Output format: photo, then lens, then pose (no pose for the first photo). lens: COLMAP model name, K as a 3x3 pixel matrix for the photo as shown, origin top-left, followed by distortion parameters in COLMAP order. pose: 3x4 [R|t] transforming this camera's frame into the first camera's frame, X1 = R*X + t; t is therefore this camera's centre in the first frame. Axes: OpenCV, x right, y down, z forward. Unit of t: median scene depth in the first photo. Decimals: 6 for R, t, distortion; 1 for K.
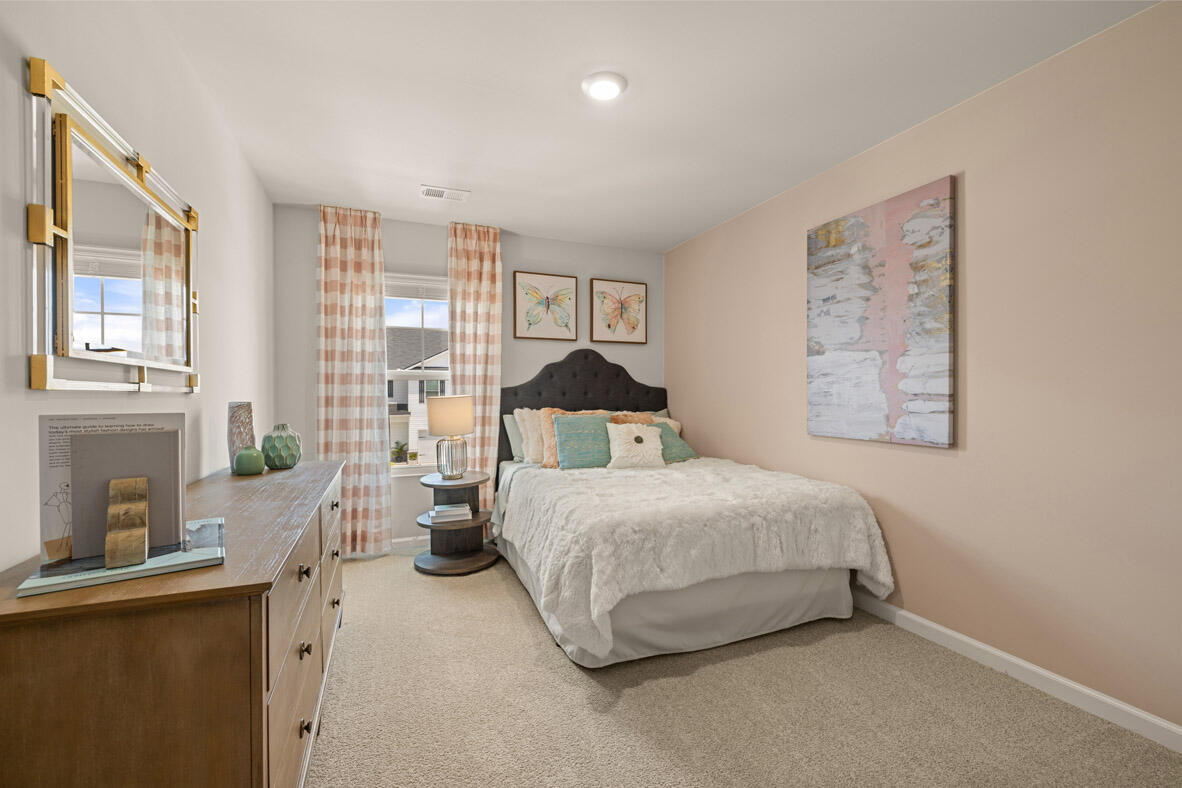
lens RADIAL K [[496.3, 0, 588.7], [0, 496.3, 396.8], [0, 0, 1]] dist [0.000613, 0.000006]
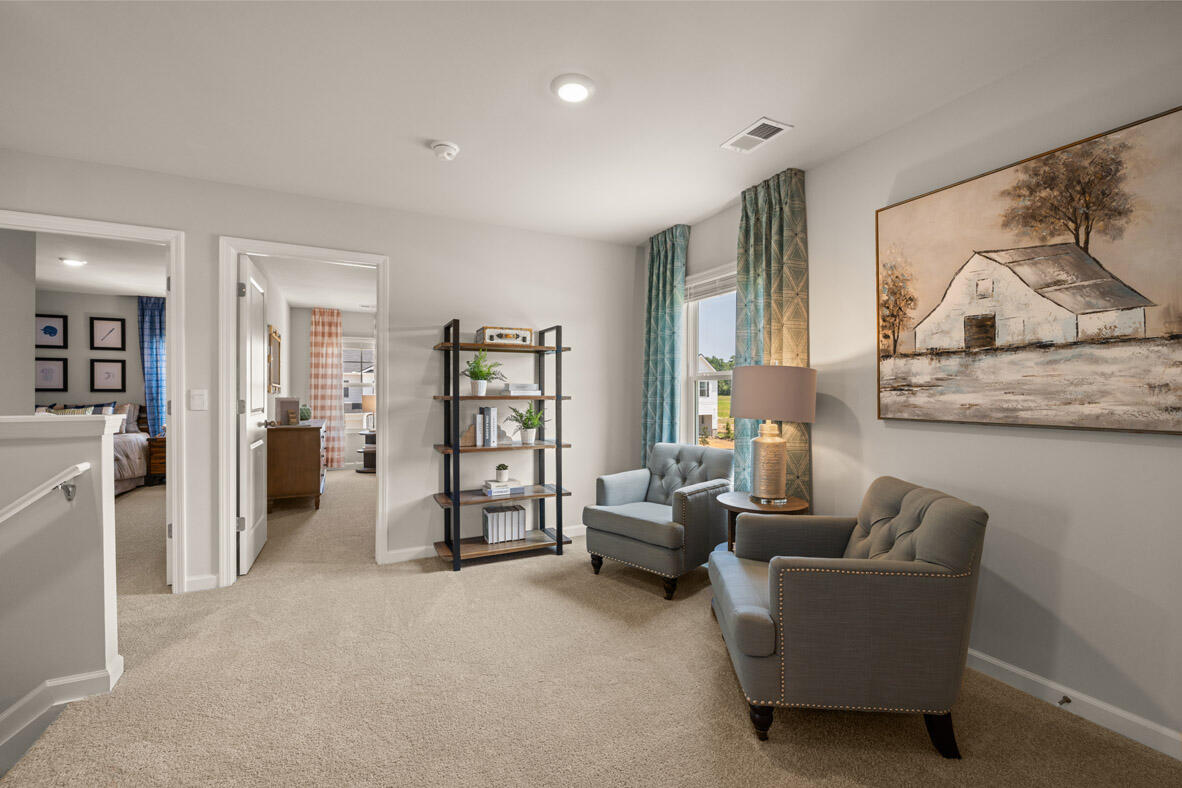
lens RADIAL K [[496.3, 0, 588.7], [0, 496.3, 396.8], [0, 0, 1]] dist [0.000613, 0.000006]
pose [[0.997302, 0.003737, 0.073319, 0.527230], [-0.003578, 0.999991, -0.002293, 0.008926], [-0.073327, 0.002024, 0.997306, -1.301237]]
